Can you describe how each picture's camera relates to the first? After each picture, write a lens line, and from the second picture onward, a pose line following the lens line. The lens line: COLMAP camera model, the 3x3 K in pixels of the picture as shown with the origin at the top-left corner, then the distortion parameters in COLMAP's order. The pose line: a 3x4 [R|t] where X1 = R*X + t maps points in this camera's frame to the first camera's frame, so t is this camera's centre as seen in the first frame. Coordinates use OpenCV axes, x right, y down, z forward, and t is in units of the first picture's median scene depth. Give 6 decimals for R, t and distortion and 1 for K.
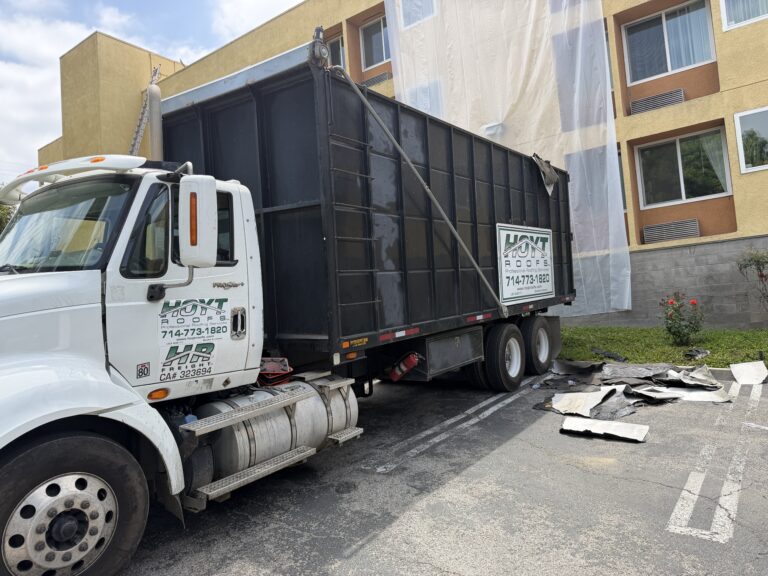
lens RADIAL K [[537.6, 0, 386.1], [0, 537.6, 282.8], [0, 0, 1]] dist [0.086841, -0.117199]
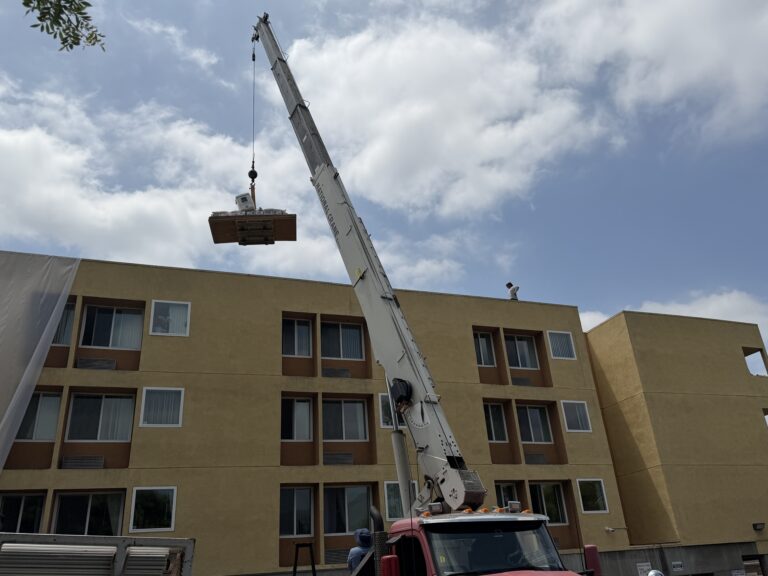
lens RADIAL K [[633.0, 0, 395.5], [0, 633.0, 282.3], [0, 0, 1]] dist [0.143599, -0.279205]
pose [[0.543562, 0.391016, 0.742729, -0.680590], [-0.028097, 0.892847, -0.449483, -0.080120], [-0.838899, 0.223453, 0.496304, -0.795867]]
